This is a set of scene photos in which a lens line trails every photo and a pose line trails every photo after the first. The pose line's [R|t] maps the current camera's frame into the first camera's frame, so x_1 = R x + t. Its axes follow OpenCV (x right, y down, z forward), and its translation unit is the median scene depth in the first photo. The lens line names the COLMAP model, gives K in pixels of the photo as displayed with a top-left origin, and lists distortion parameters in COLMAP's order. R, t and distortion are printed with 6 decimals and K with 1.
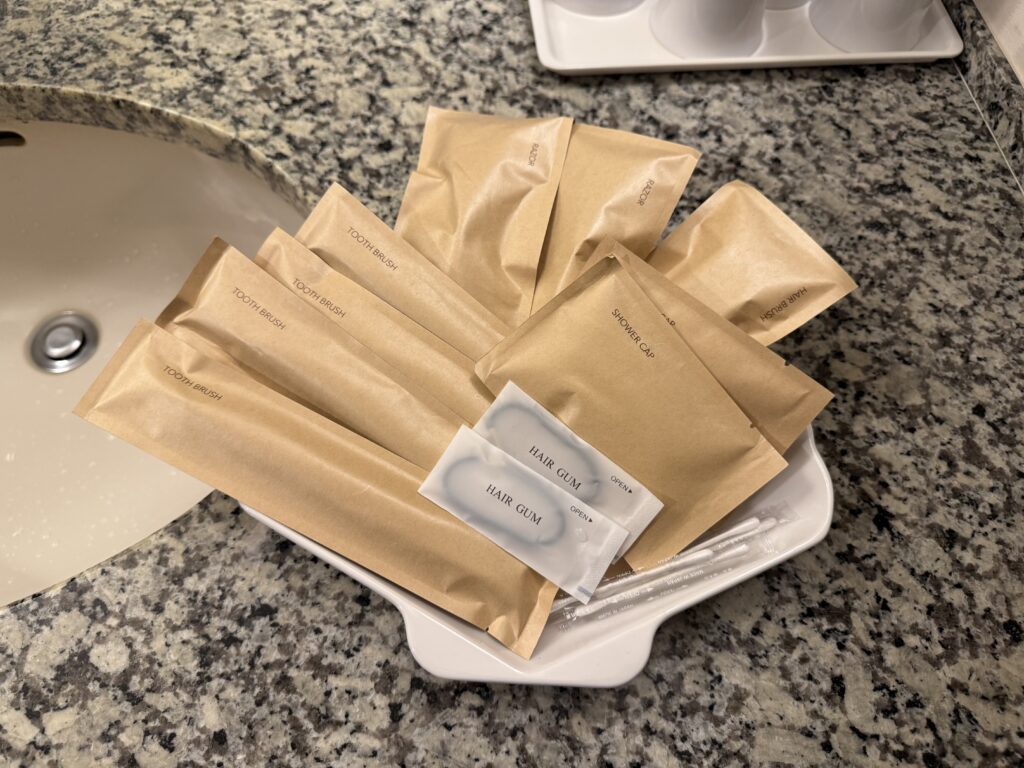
lens RADIAL K [[723.5, 0, 512.0], [0, 723.5, 384.0], [0, 0, 1]] dist [0.045291, -0.072343]
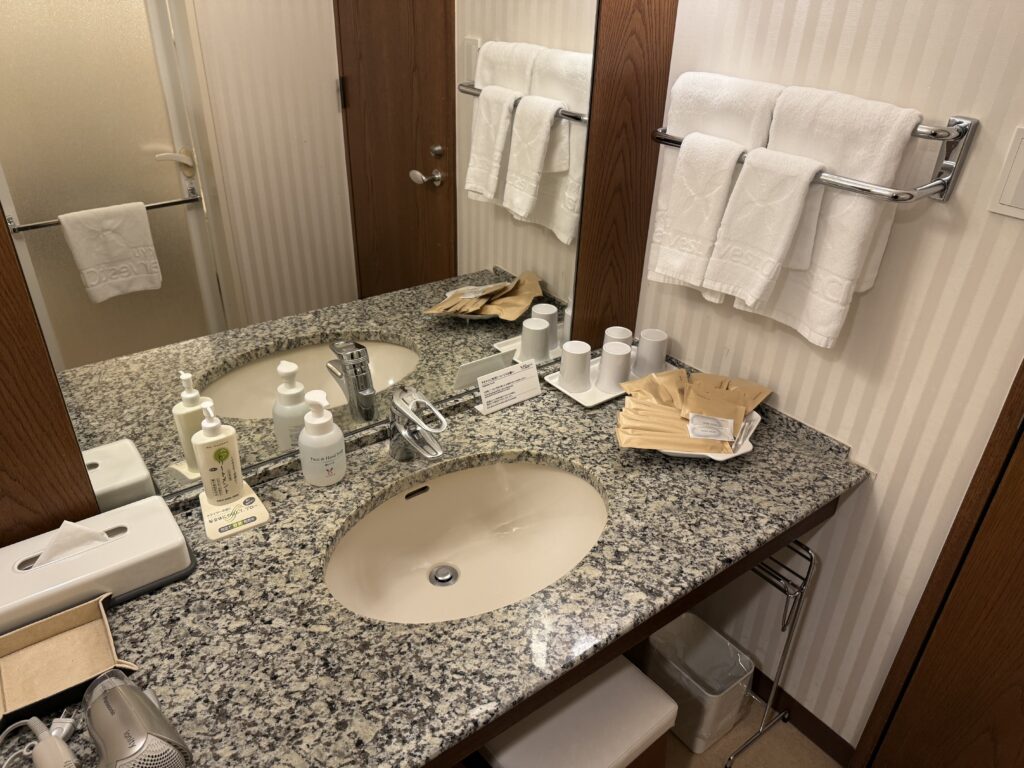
lens RADIAL K [[723.5, 0, 512.0], [0, 723.5, 384.0], [0, 0, 1]] dist [0.045291, -0.072343]
pose [[0.847806, -0.267058, 0.458154, -2.439146], [0.473792, 0.769532, -0.428184, 1.020908], [-0.238214, 0.580086, 0.778944, -2.140805]]
